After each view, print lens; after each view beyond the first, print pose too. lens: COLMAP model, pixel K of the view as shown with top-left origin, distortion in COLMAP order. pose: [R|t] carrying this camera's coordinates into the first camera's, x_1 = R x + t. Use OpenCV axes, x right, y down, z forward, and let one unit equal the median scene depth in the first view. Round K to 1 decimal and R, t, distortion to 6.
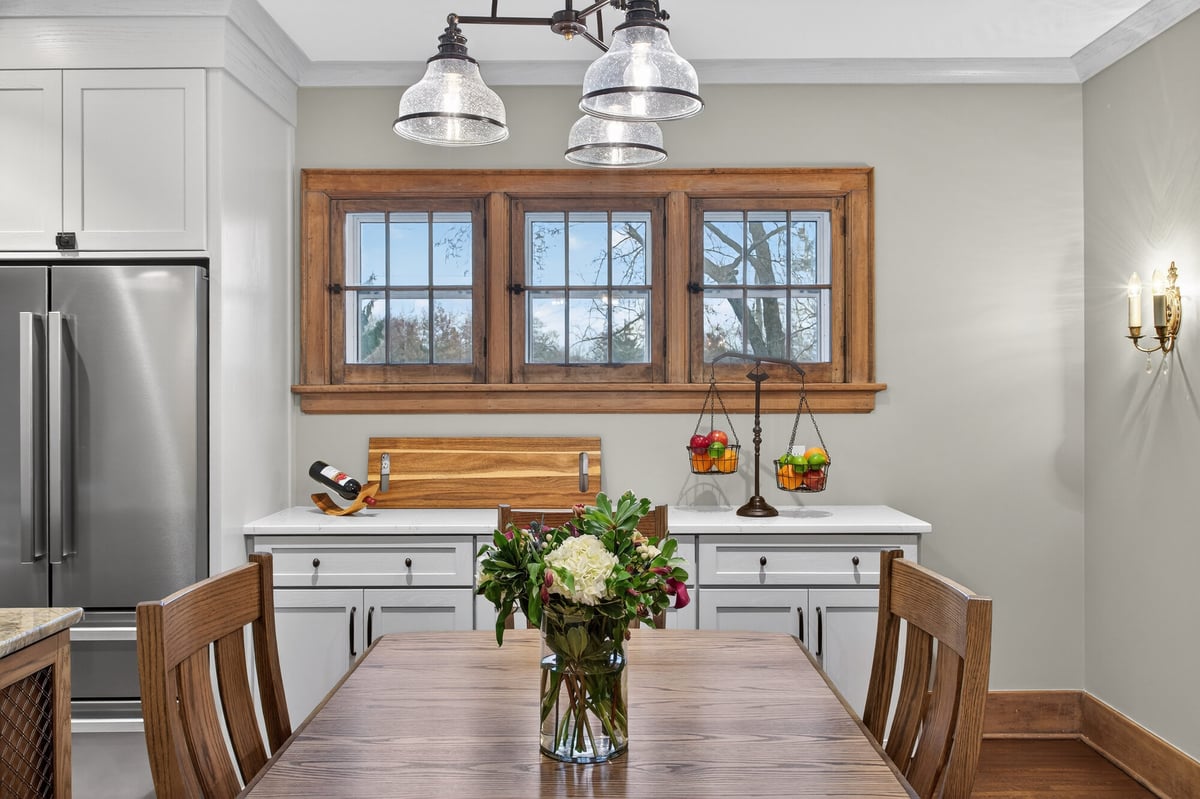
lens RADIAL K [[958.4, 0, 598.2], [0, 958.4, 383.1], [0, 0, 1]] dist [0.020665, -0.036631]
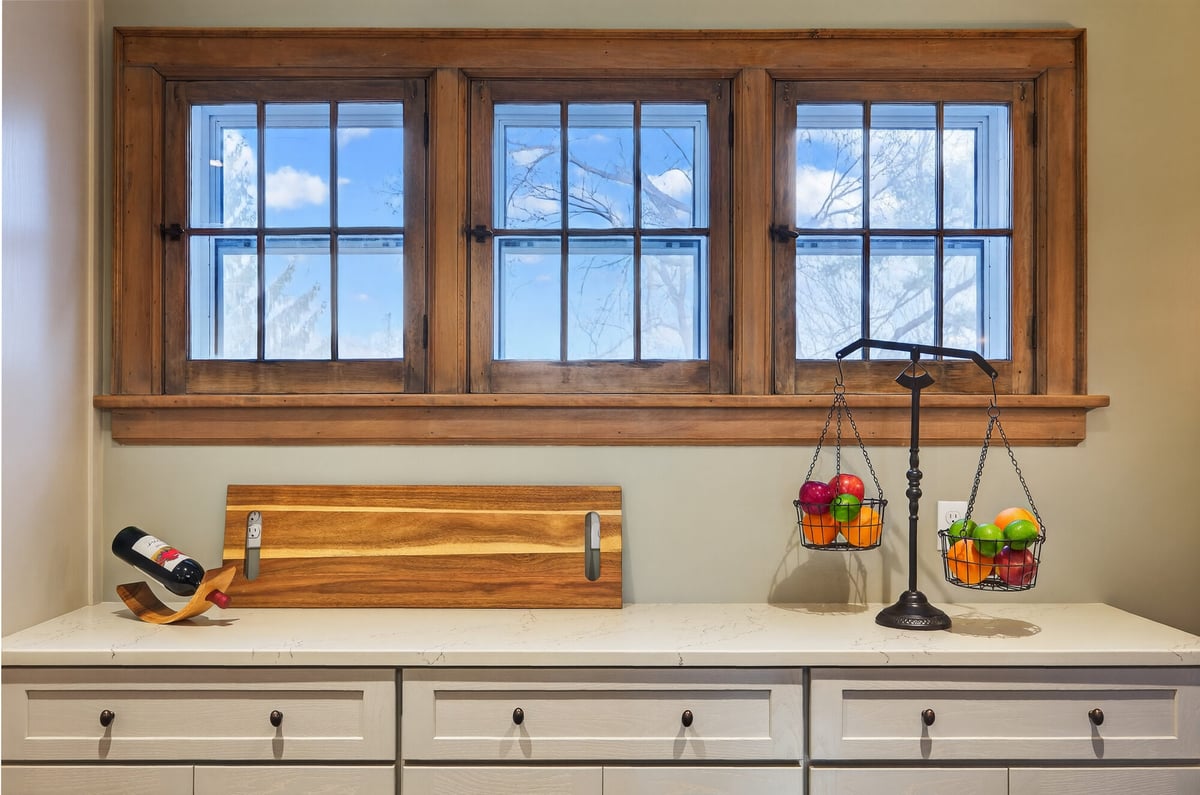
lens RADIAL K [[1072.6, 0, 579.5], [0, 1072.6, 422.9], [0, 0, 1]] dist [-0.028829, 0.044123]
pose [[0.999981, 0.003110, 0.005261, -0.026953], [-0.003122, 0.999993, 0.002213, 0.016585], [-0.005254, -0.002229, 0.999984, 0.345165]]
